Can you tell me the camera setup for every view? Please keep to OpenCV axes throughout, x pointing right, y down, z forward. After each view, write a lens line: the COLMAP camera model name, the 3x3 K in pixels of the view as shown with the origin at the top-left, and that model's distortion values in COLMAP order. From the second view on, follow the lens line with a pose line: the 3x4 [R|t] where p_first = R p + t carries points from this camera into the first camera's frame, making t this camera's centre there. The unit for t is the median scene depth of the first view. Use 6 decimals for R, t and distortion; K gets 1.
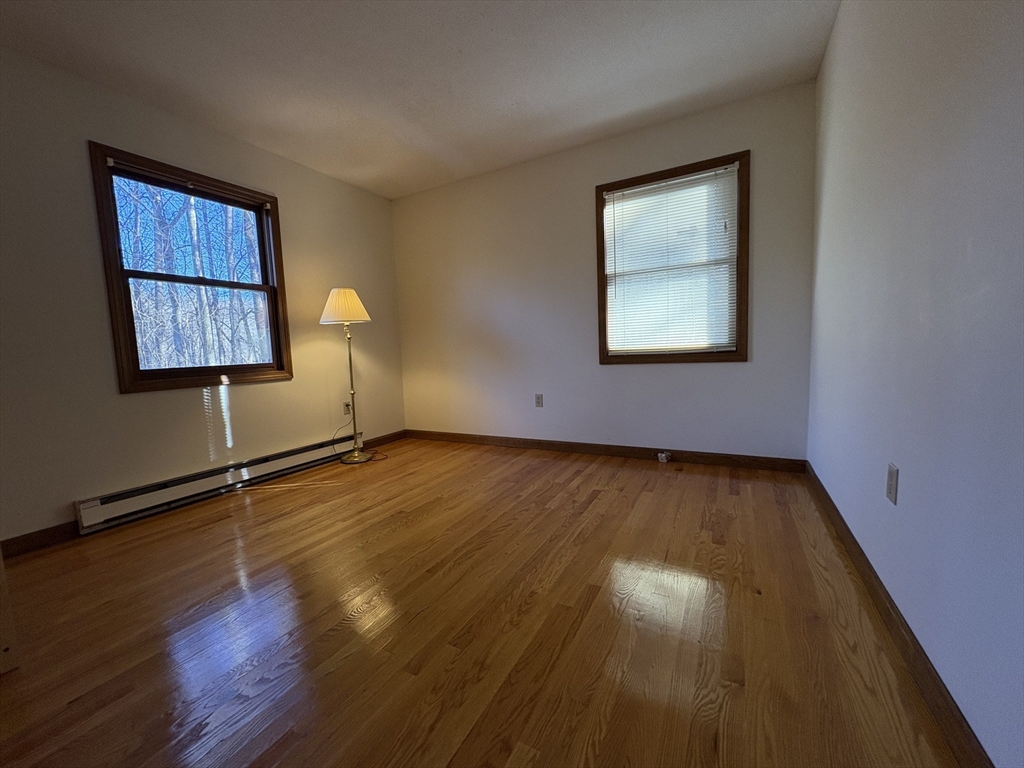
lens RADIAL K [[409.2, 0, 509.0], [0, 409.2, 385.5], [0, 0, 1]] dist [-0.001655, 0.000561]
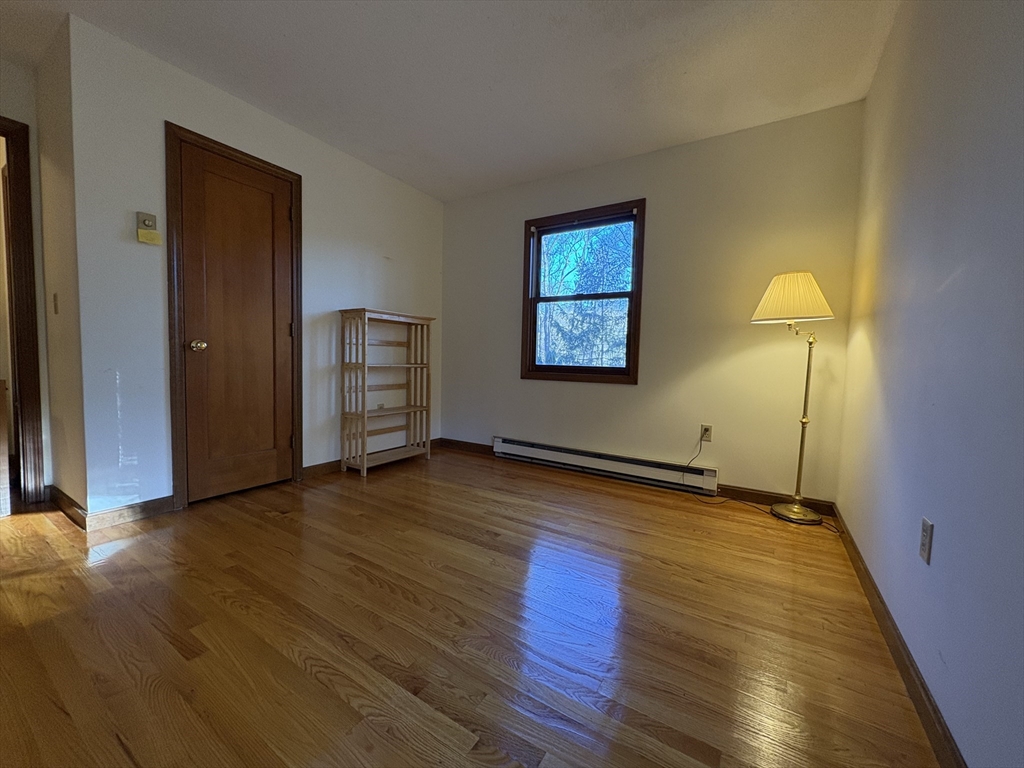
lens RADIAL K [[409.2, 0, 516.2], [0, 409.2, 382.9], [0, 0, 1]] dist [-0.001655, 0.000561]
pose [[-0.035255, 0.100693, -0.994293, 0.521598], [-0.120337, 0.987245, 0.104246, -0.105734], [0.992107, 0.123325, -0.022689, 0.894407]]
